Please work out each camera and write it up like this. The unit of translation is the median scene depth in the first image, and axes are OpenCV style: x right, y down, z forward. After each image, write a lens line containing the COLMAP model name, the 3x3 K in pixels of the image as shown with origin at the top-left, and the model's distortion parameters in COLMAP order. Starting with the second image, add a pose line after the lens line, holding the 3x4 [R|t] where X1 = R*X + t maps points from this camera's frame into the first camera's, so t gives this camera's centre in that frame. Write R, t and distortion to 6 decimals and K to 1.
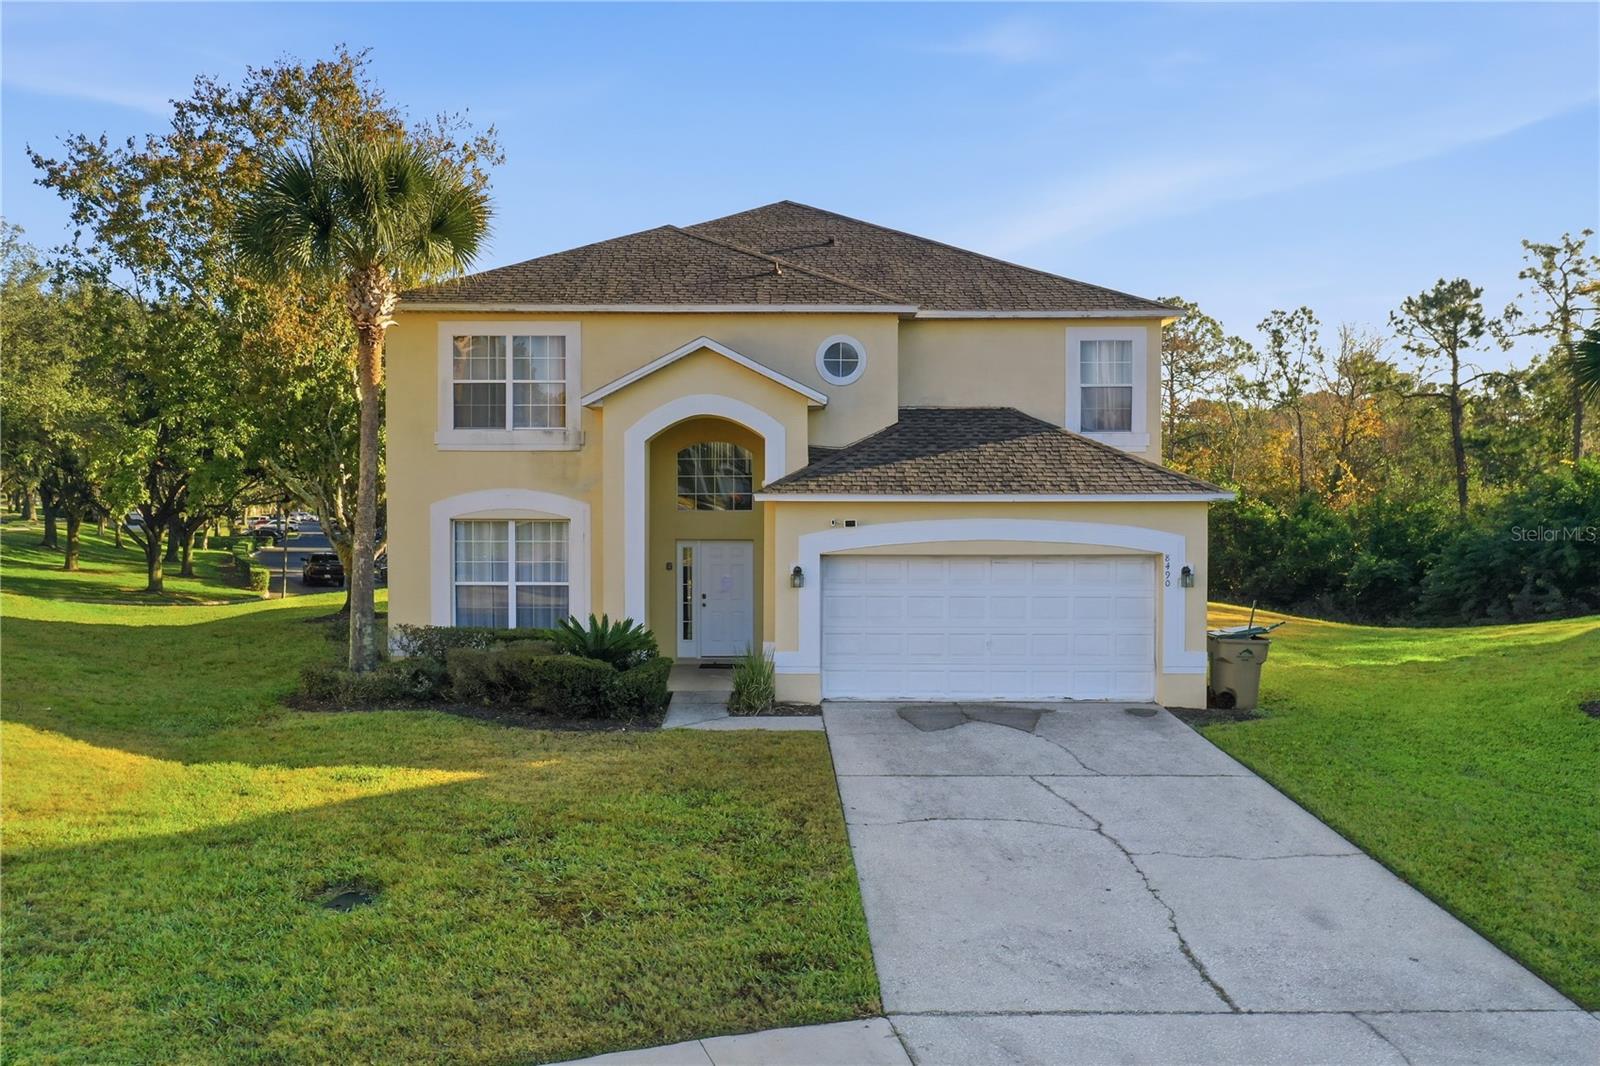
lens RADIAL K [[1267.9, 0, 800.0], [0, 1267.9, 533.0], [0, 0, 1]] dist [-0.000340, 0.003642]
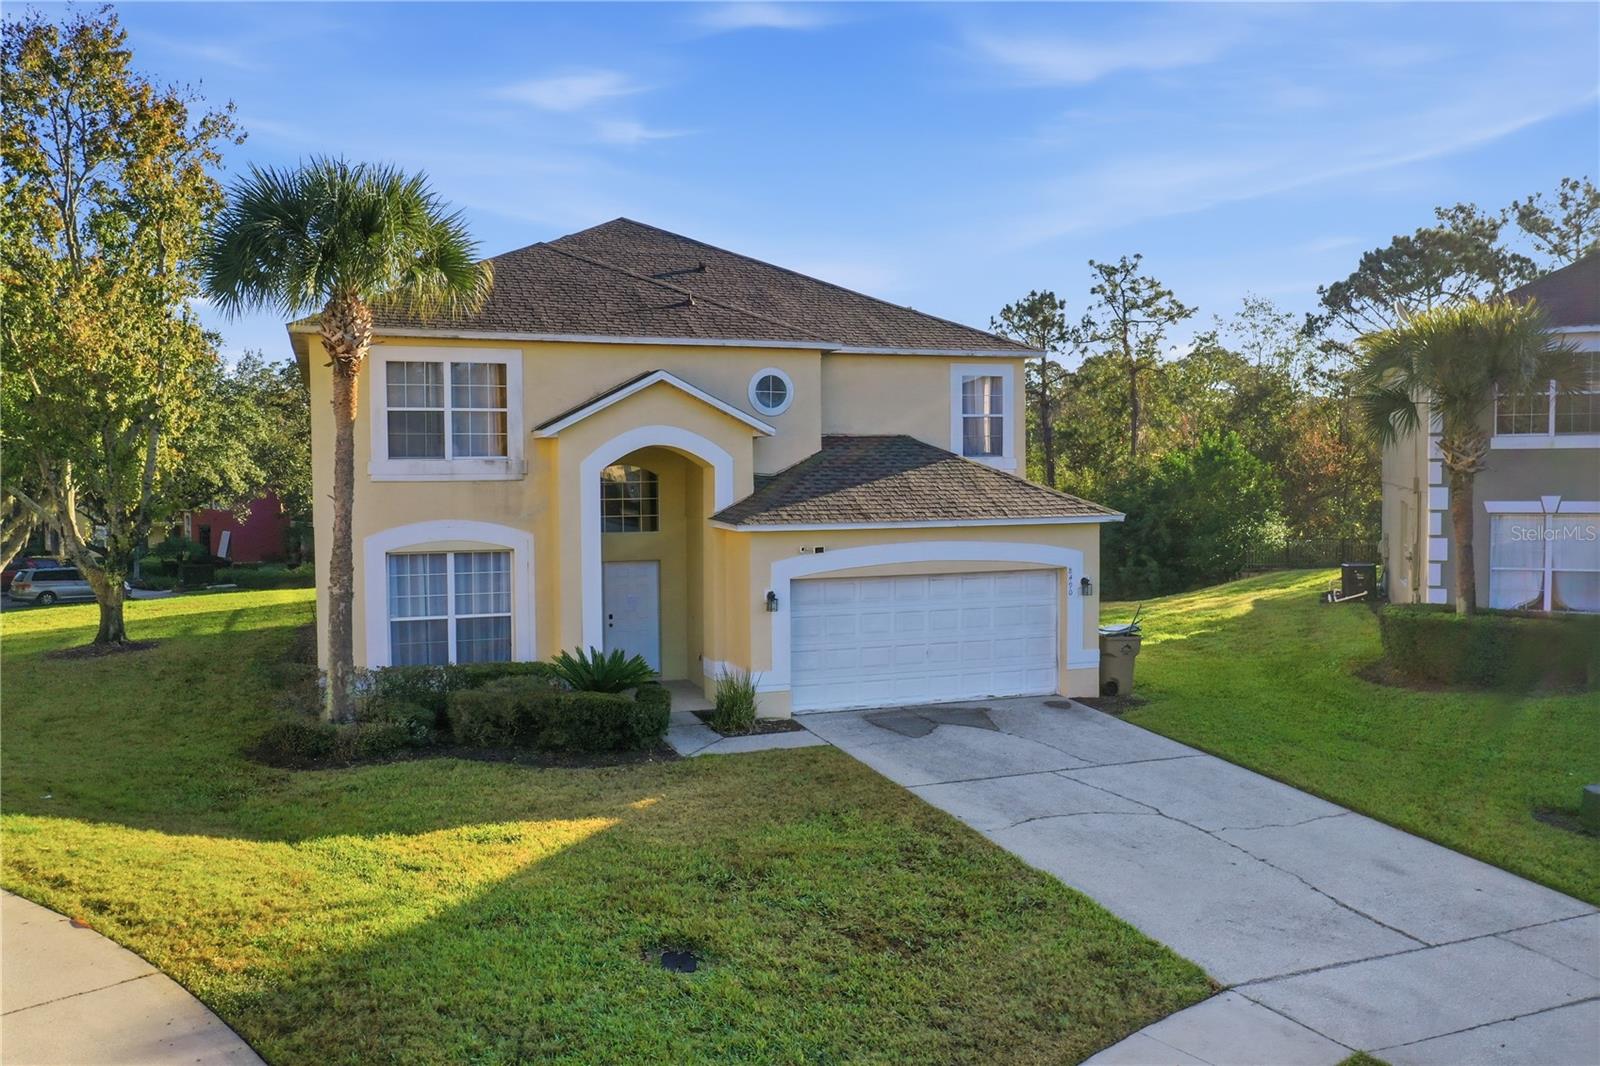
lens RADIAL K [[1265.8, 0, 800.0], [0, 1265.8, 533.0], [0, 0, 1]] dist [0.000444, 0.005668]
pose [[0.934950, -0.026066, 0.353821, -0.331933], [0.018241, 0.999510, 0.025433, -0.046195], [-0.354311, -0.017324, 0.934967, -0.000913]]
